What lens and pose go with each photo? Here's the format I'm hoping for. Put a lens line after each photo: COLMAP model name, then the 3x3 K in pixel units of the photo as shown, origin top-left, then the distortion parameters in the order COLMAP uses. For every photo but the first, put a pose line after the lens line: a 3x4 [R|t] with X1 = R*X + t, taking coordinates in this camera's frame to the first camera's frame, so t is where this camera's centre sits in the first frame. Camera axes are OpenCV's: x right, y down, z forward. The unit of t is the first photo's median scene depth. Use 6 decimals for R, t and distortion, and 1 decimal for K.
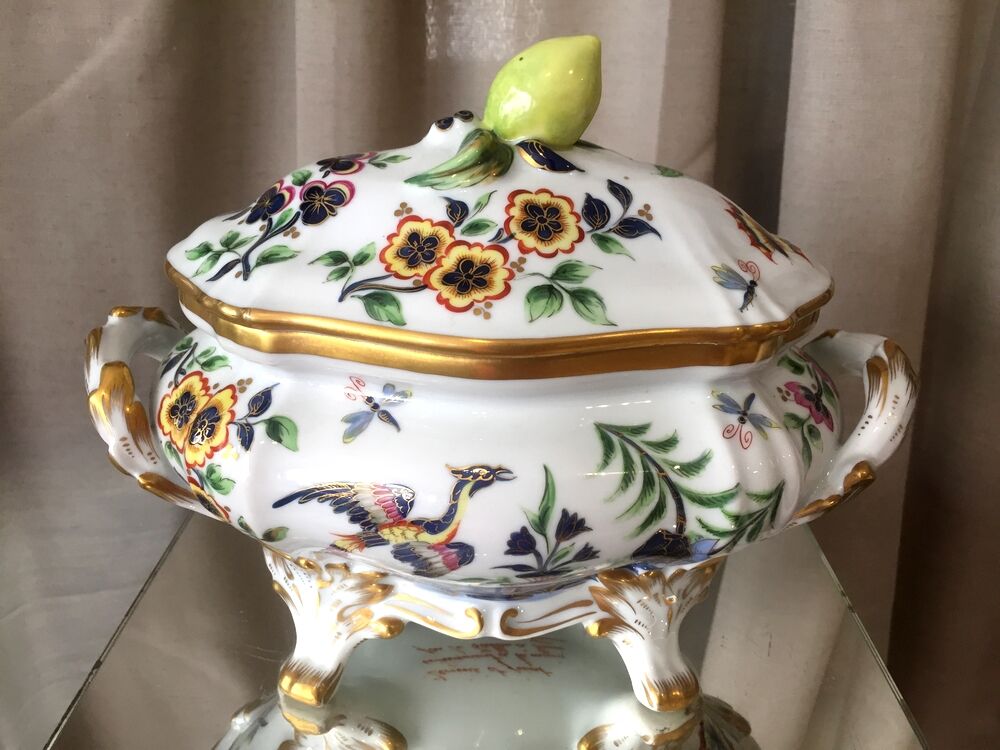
lens RADIAL K [[872.0, 0, 500.0], [0, 872.0, 375.0], [0, 0, 1]] dist [0.065669, -0.005726]
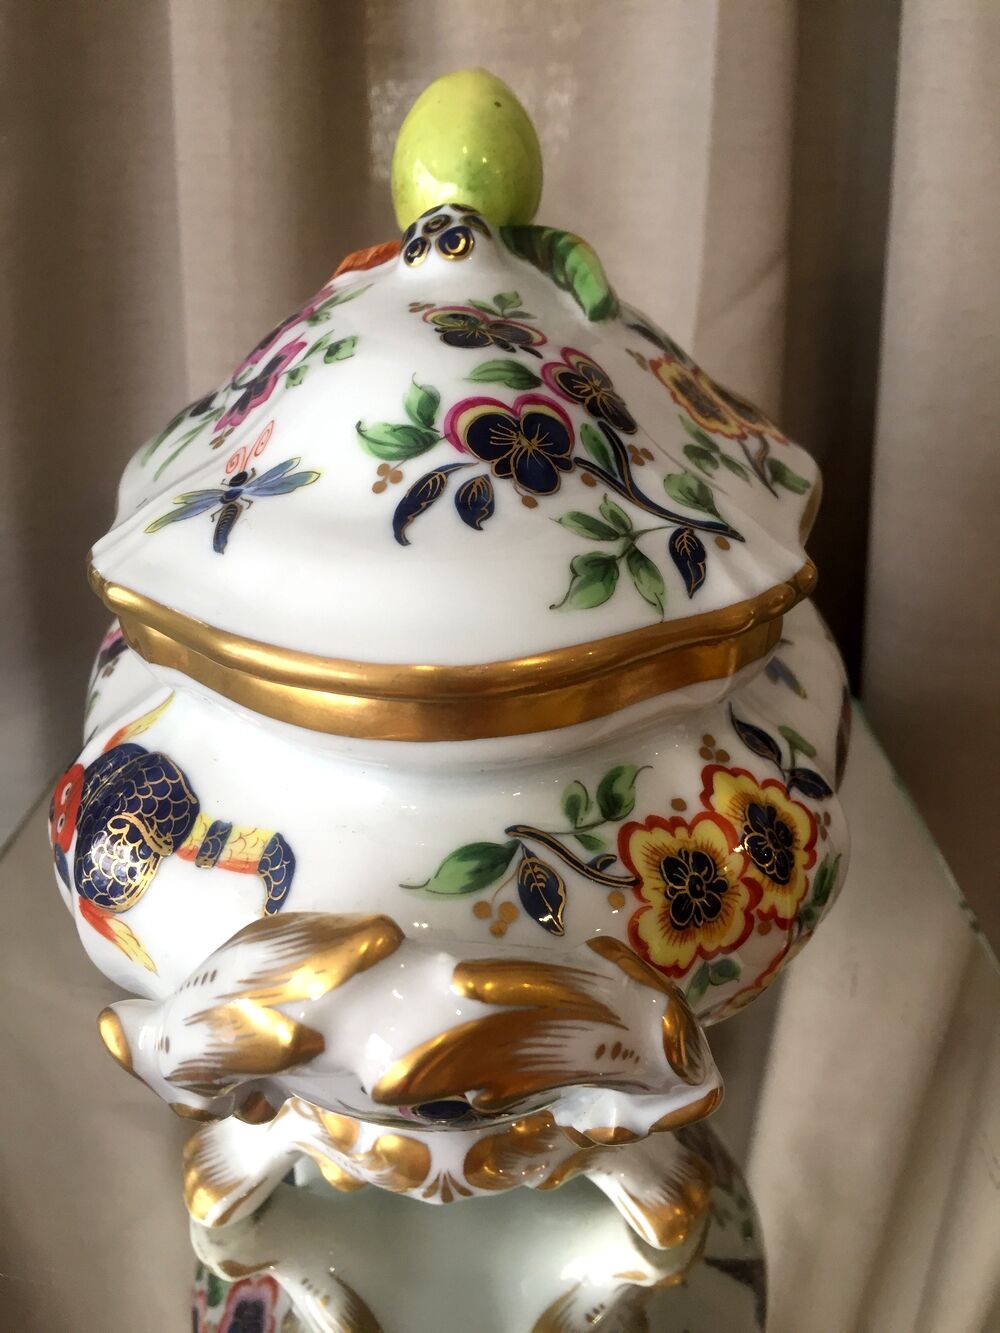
lens RADIAL K [[1162.4, 0, 500.0], [0, 1162.4, 666.5], [0, 0, 1]] dist [0.065669, -0.005726]
pose [[0.037250, -0.454988, 0.889718, -0.952652], [0.408476, 0.819491, 0.401973, -0.386770], [-0.912009, 0.348455, 0.216378, 1.006177]]
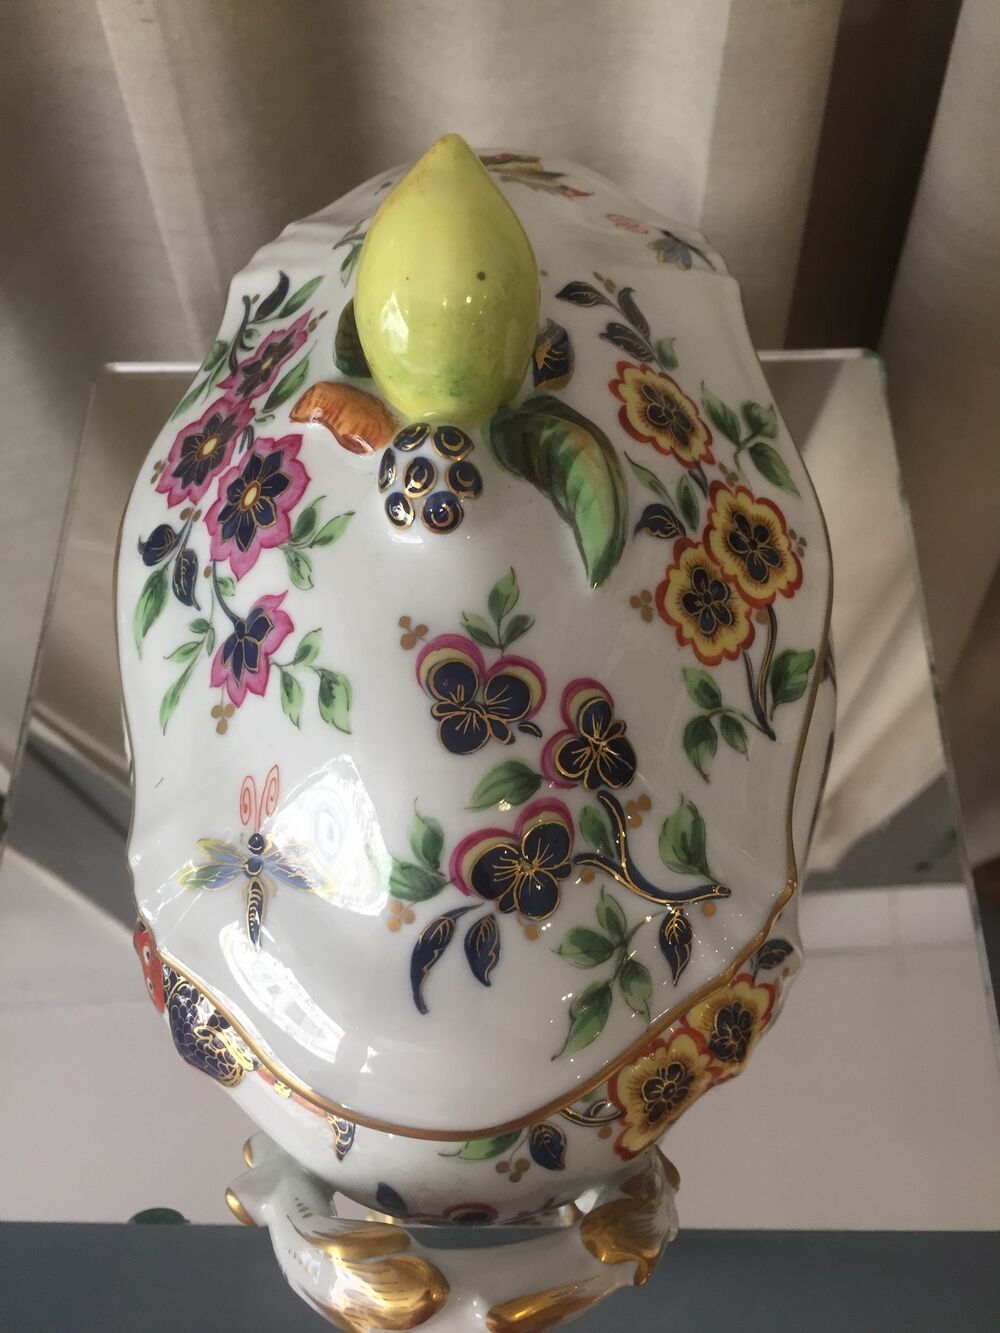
lens RADIAL K [[1162.4, 0, 500.0], [0, 1162.4, 666.5], [0, 0, 1]] dist [0.065669, -0.005726]
pose [[0.018048, -0.904754, 0.425552, -0.483008], [0.436845, 0.389982, 0.810605, -0.849526], [-0.899355, 0.171271, 0.402276, 0.800324]]
